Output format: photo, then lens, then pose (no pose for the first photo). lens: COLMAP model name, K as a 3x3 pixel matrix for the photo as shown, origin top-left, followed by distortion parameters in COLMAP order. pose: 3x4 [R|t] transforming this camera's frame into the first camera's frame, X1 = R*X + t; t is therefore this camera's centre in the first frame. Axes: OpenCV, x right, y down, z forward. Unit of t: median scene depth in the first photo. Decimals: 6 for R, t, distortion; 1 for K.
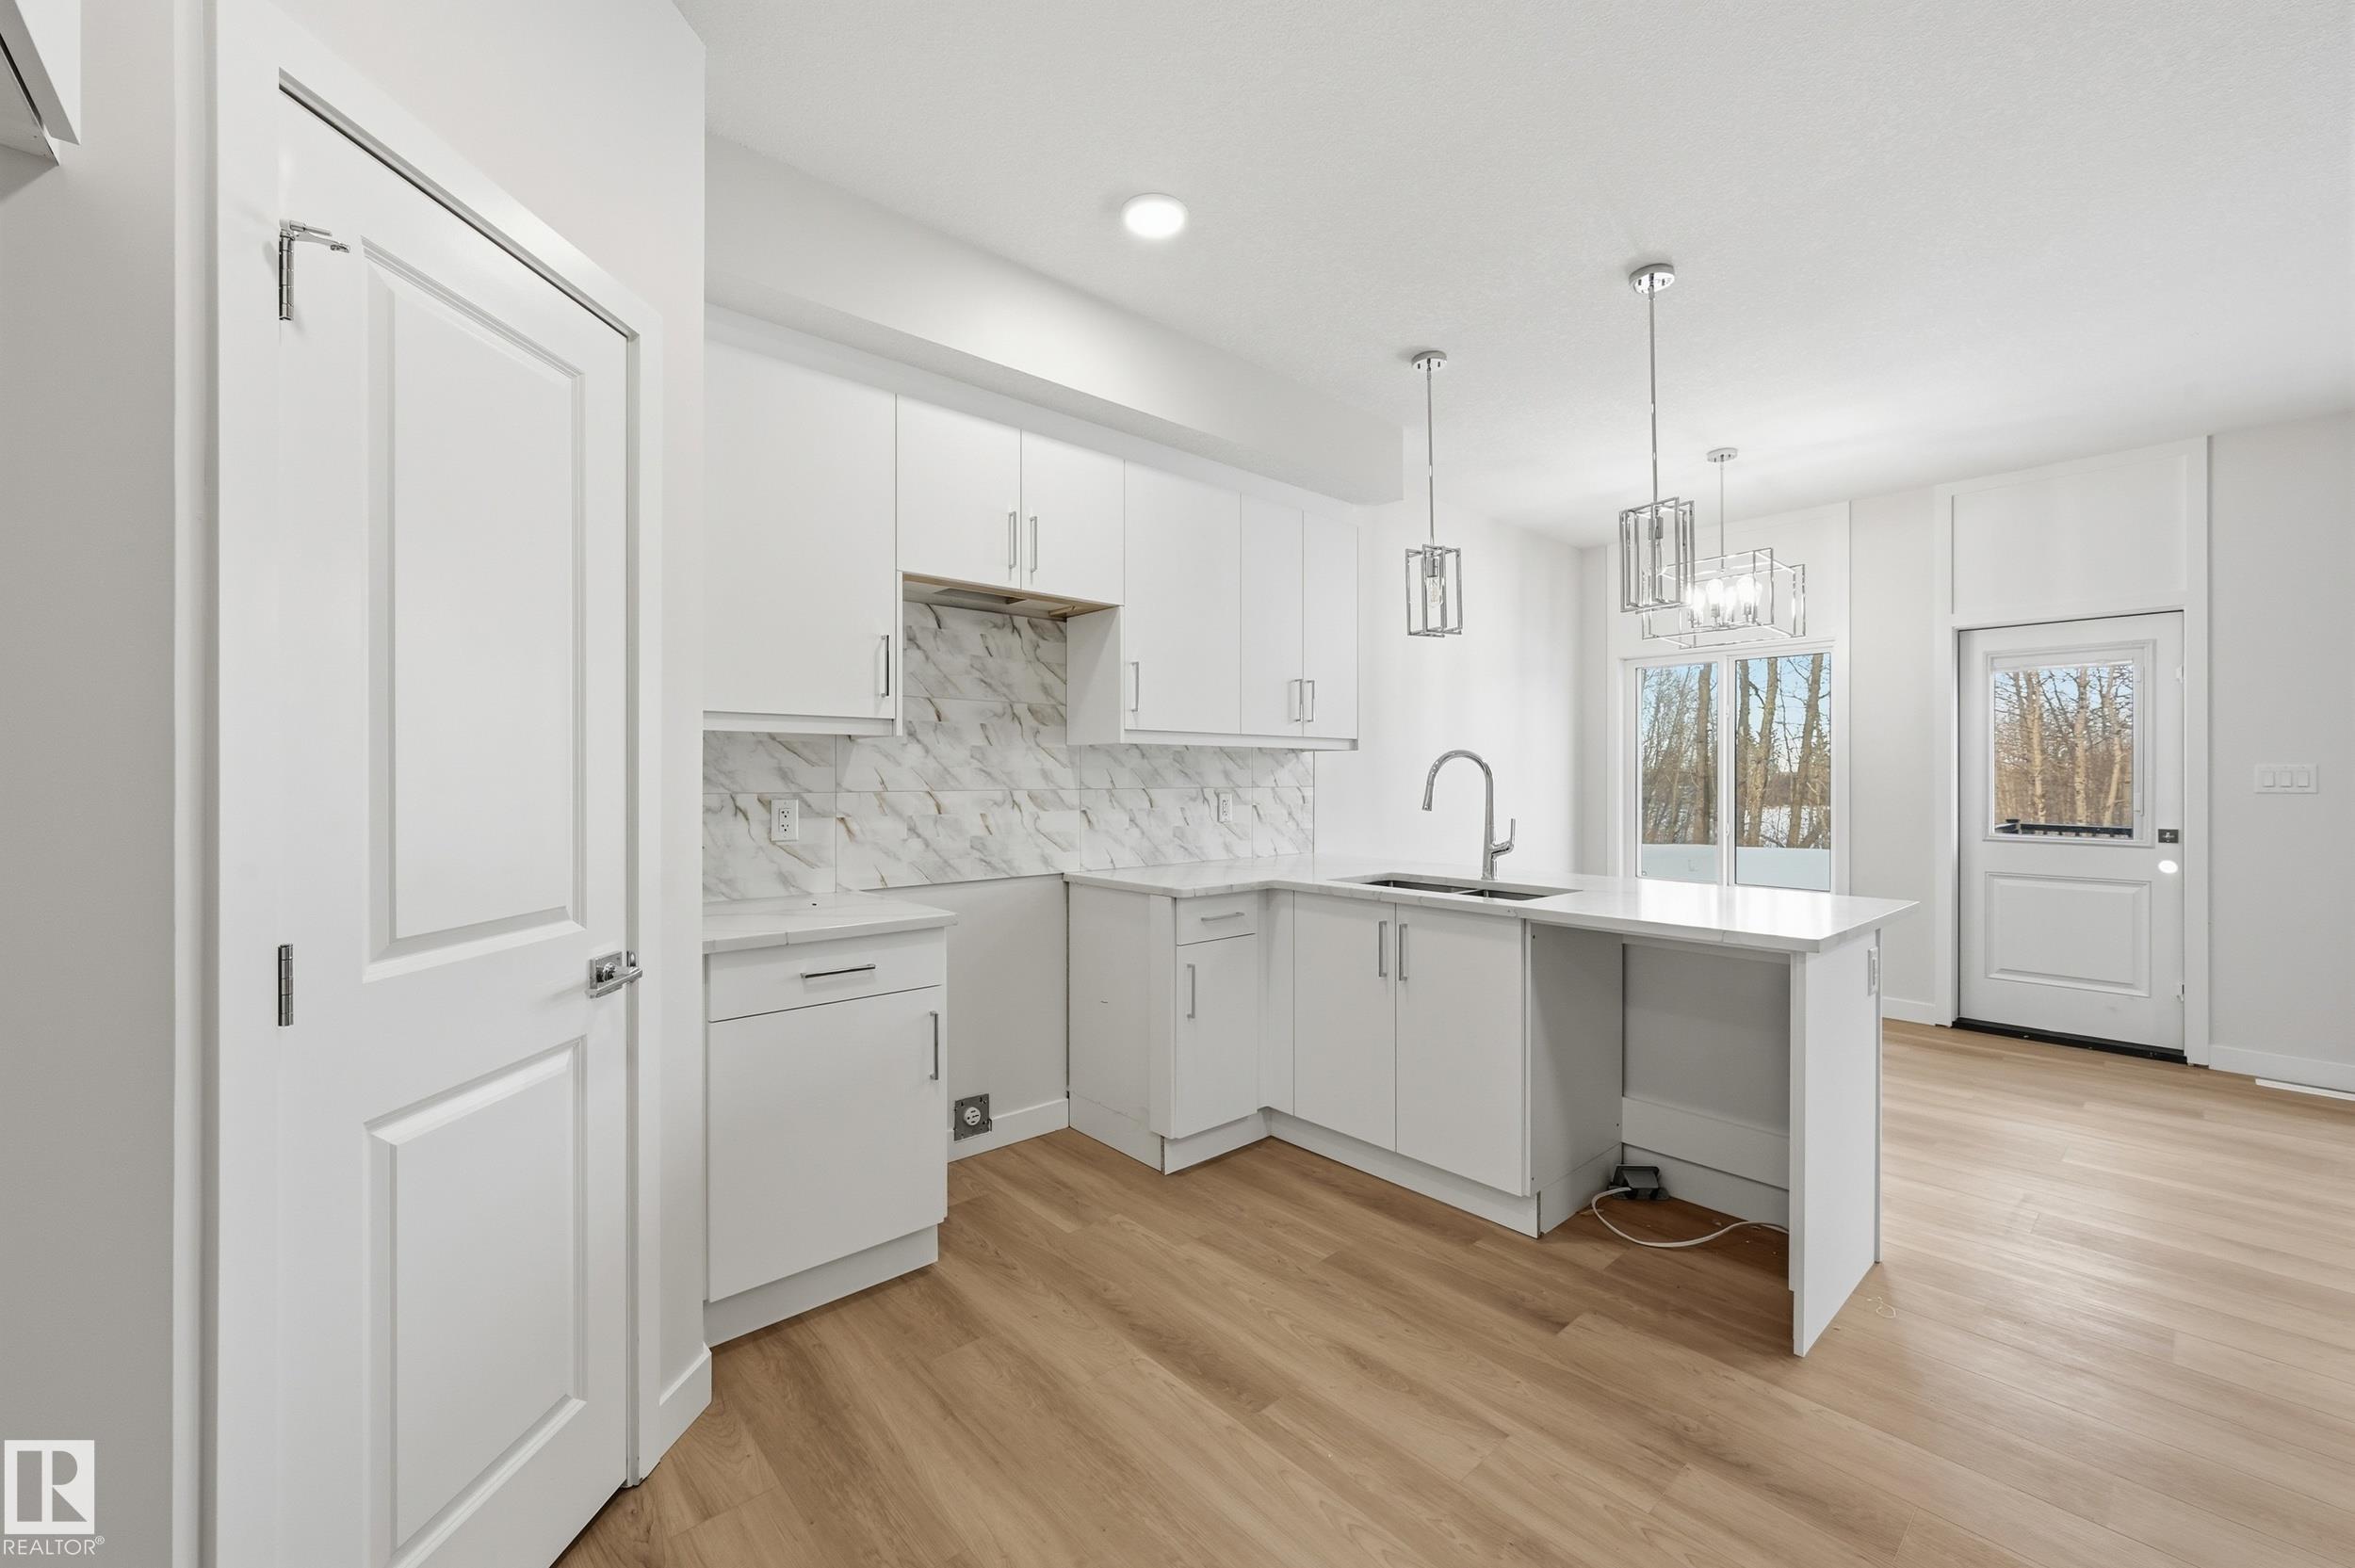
lens RADIAL K [[930.3, 0, 1177.4], [0, 930.3, 779.1], [0, 0, 1]] dist [0.000226, 0.000671]
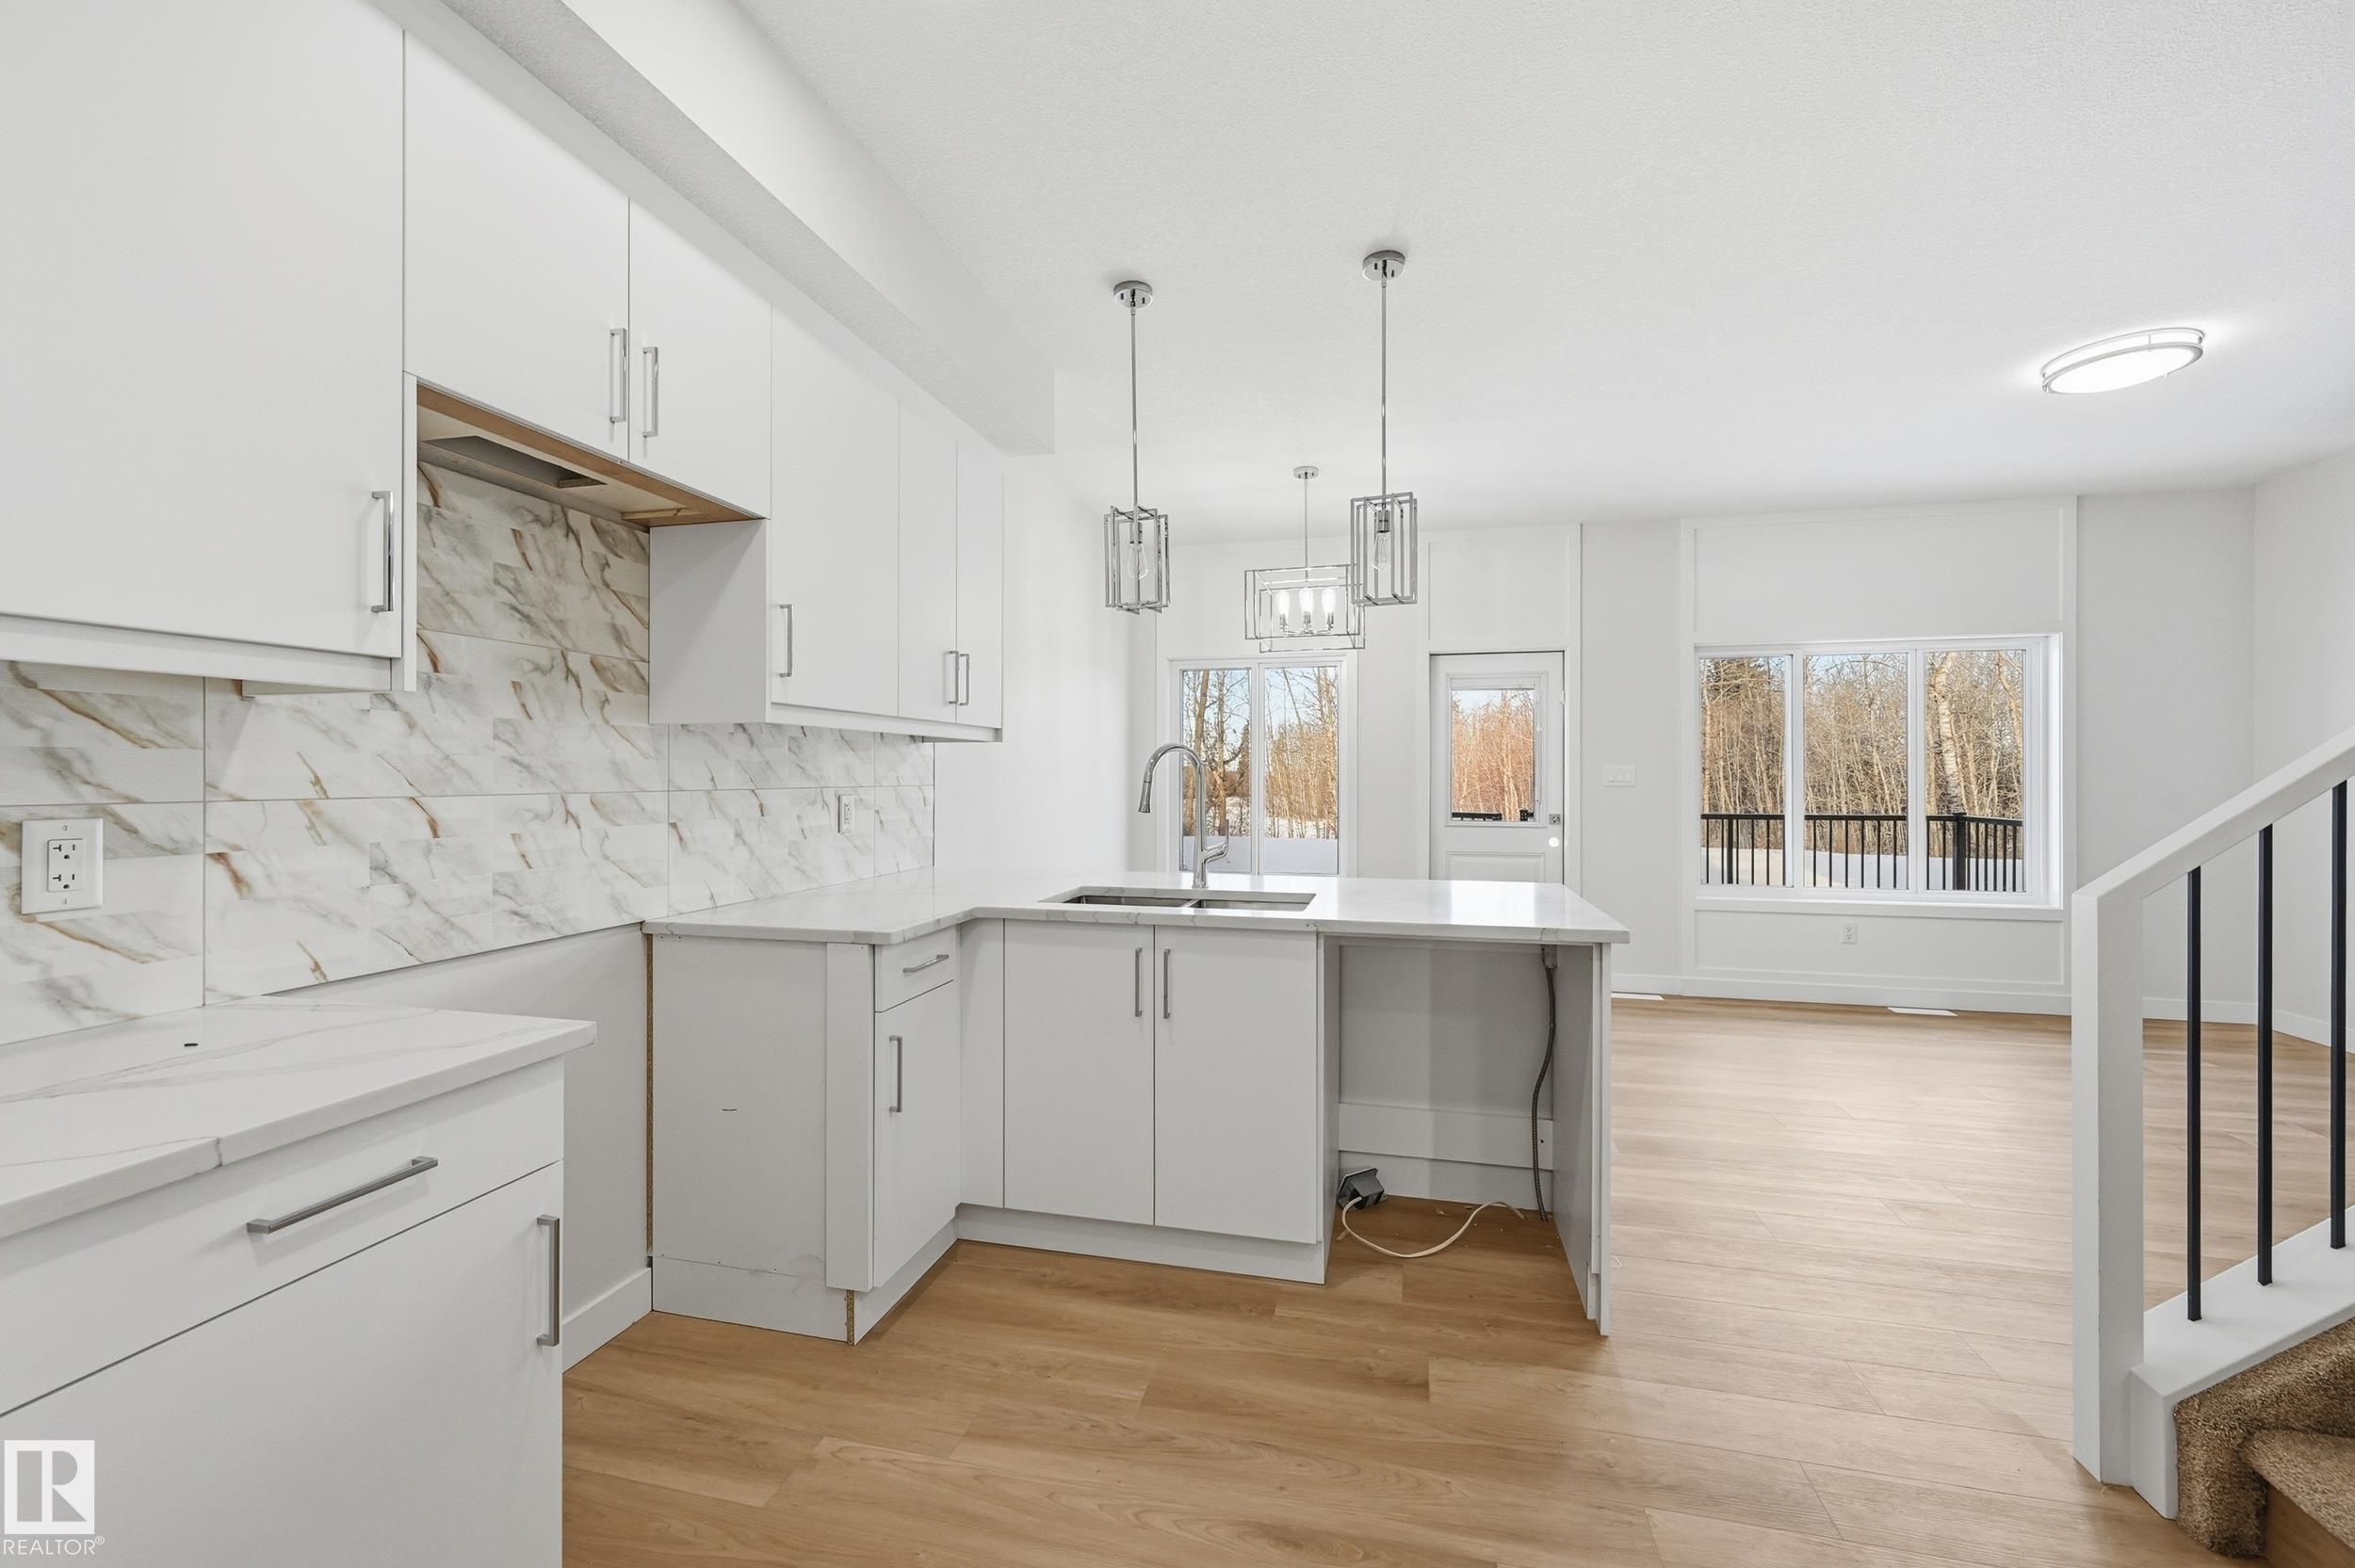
lens RADIAL K [[939.5, 0, 1176.9], [0, 939.5, 775.2], [0, 0, 1]] dist [0.000633, 0.000220]
pose [[0.820291, 0.001543, 0.571944, -0.206639], [-0.000769, 0.999998, -0.001595, 0.000504], [-0.571946, 0.000868, 0.820291, 0.270632]]
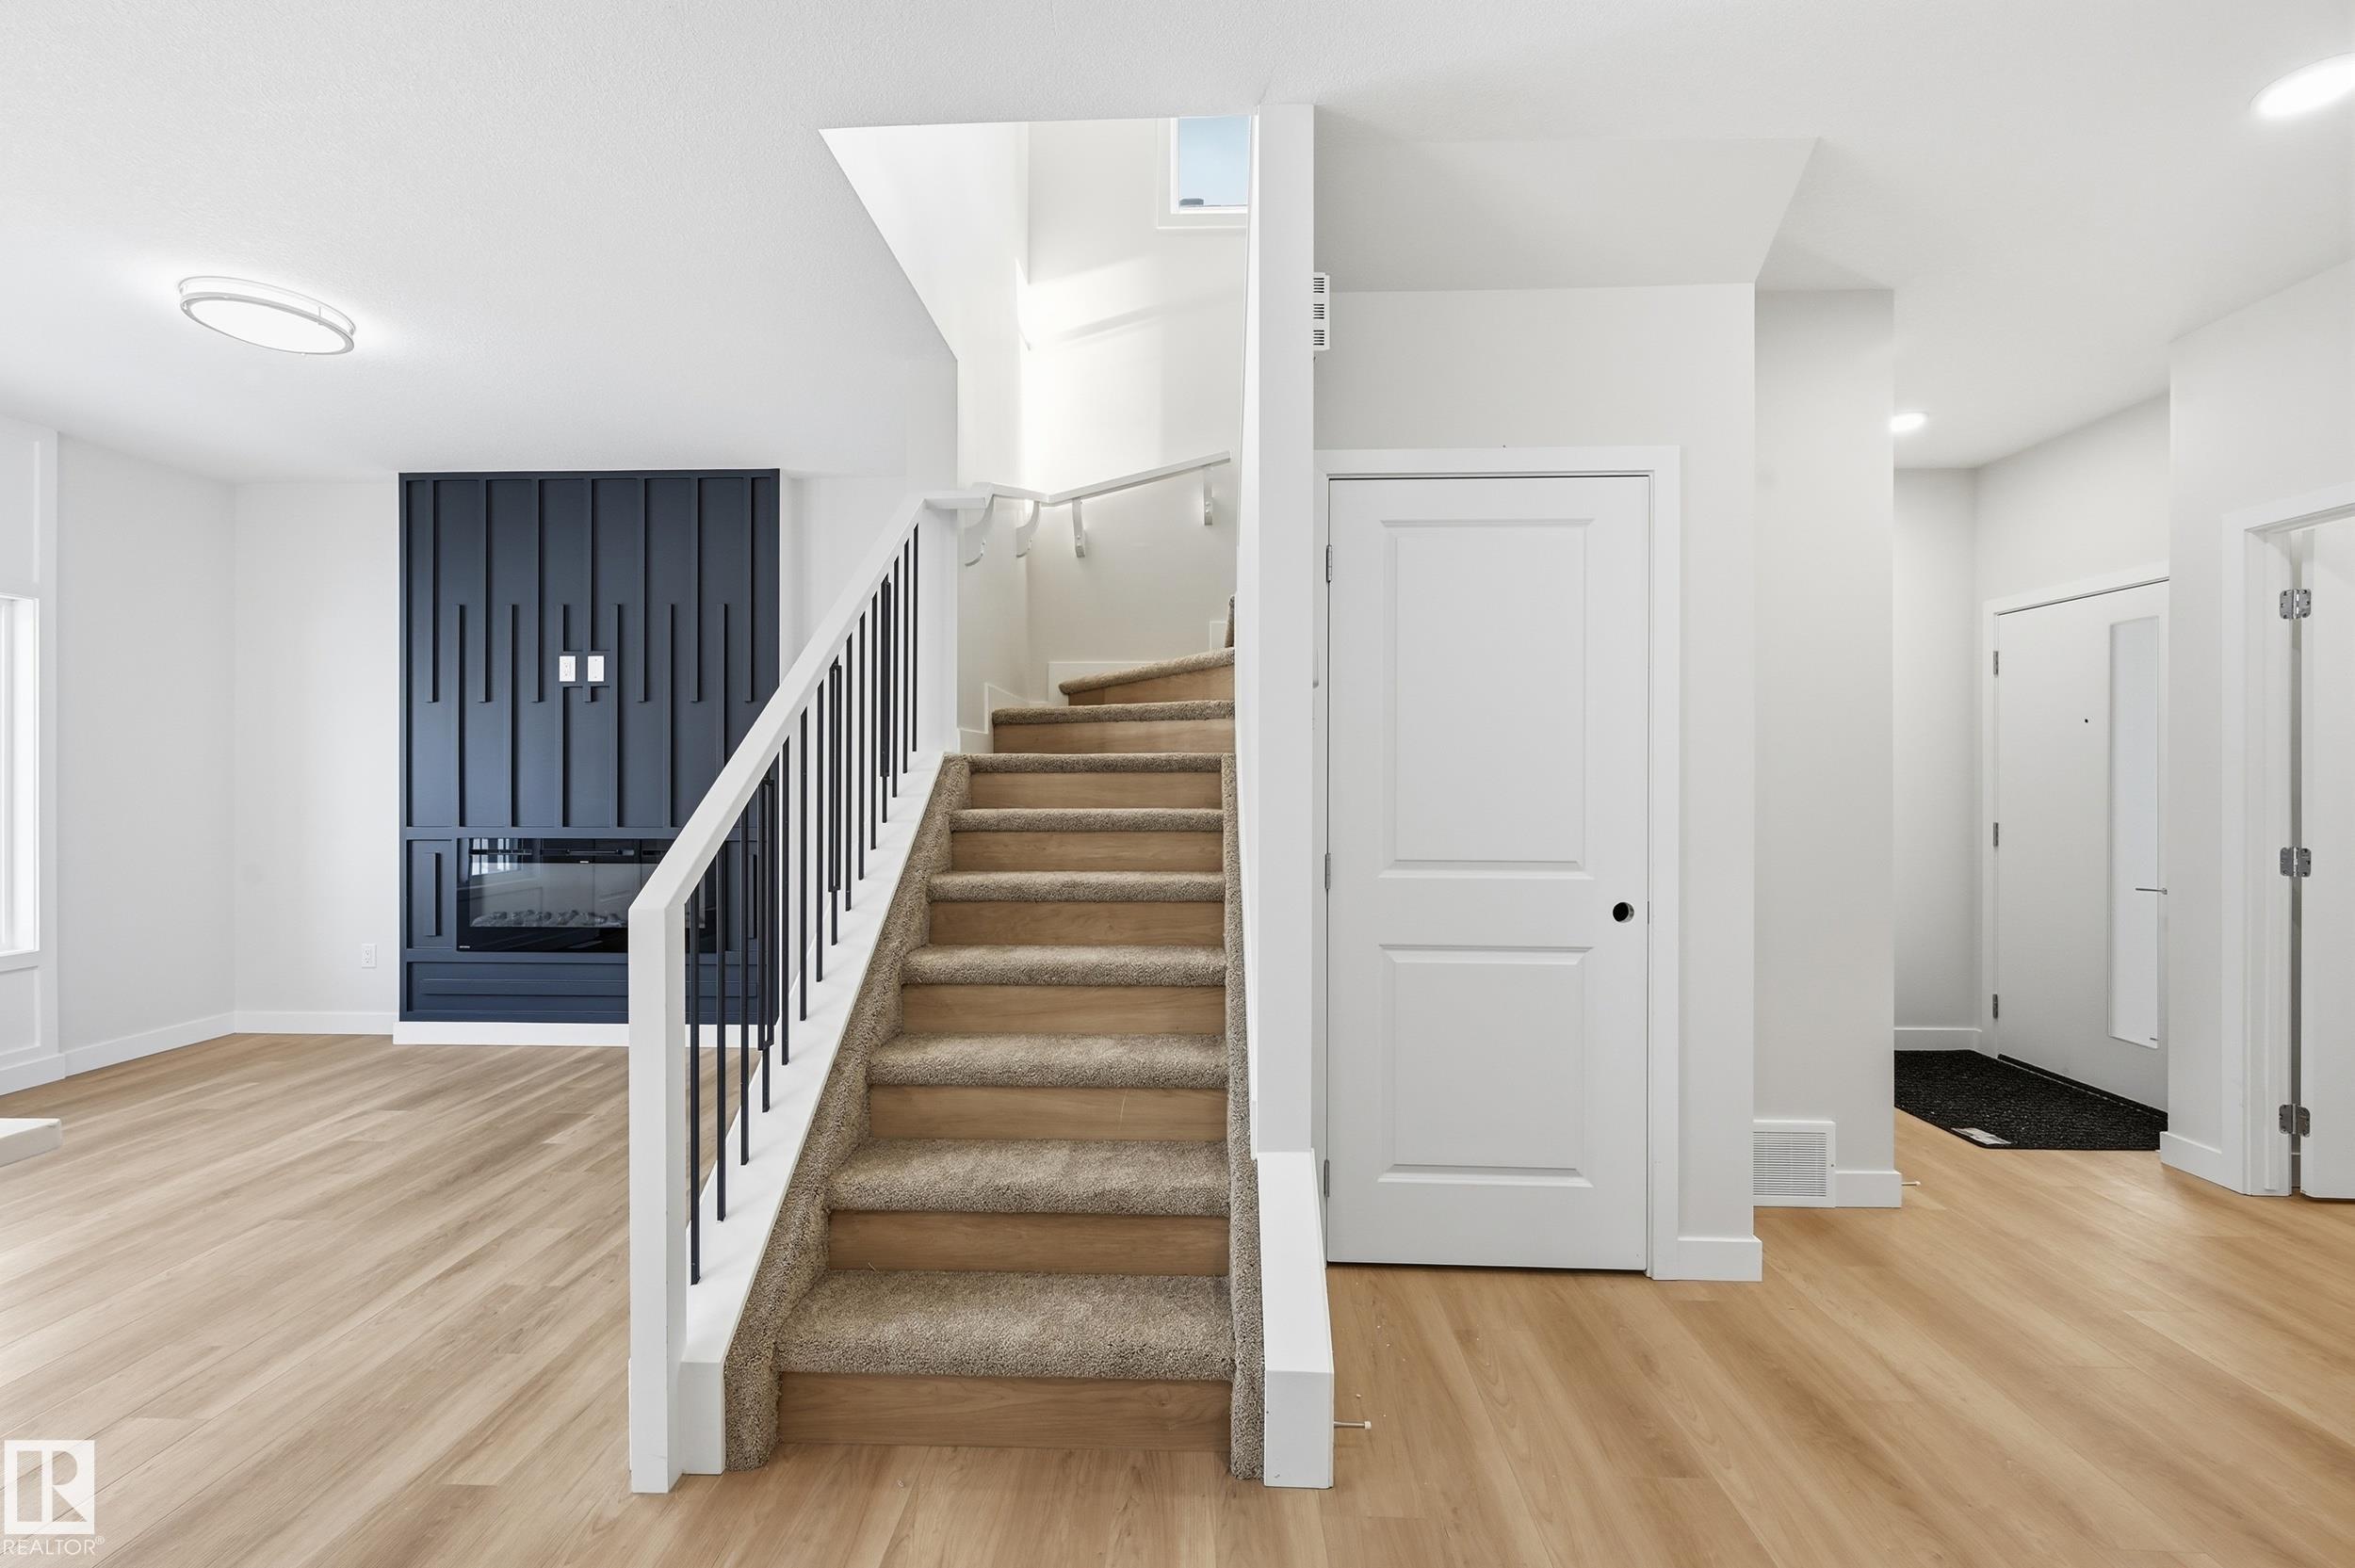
lens RADIAL K [[968.5, 0, 1181.4], [0, 968.5, 778.6], [0, 0, 1]] dist [-0.000626, -0.000128]
pose [[-0.725736, -0.000040, 0.687973, -0.059714], [0.001612, 0.999997, 0.001759, -0.005829], [-0.687971, 0.002386, -0.725734, 0.607541]]
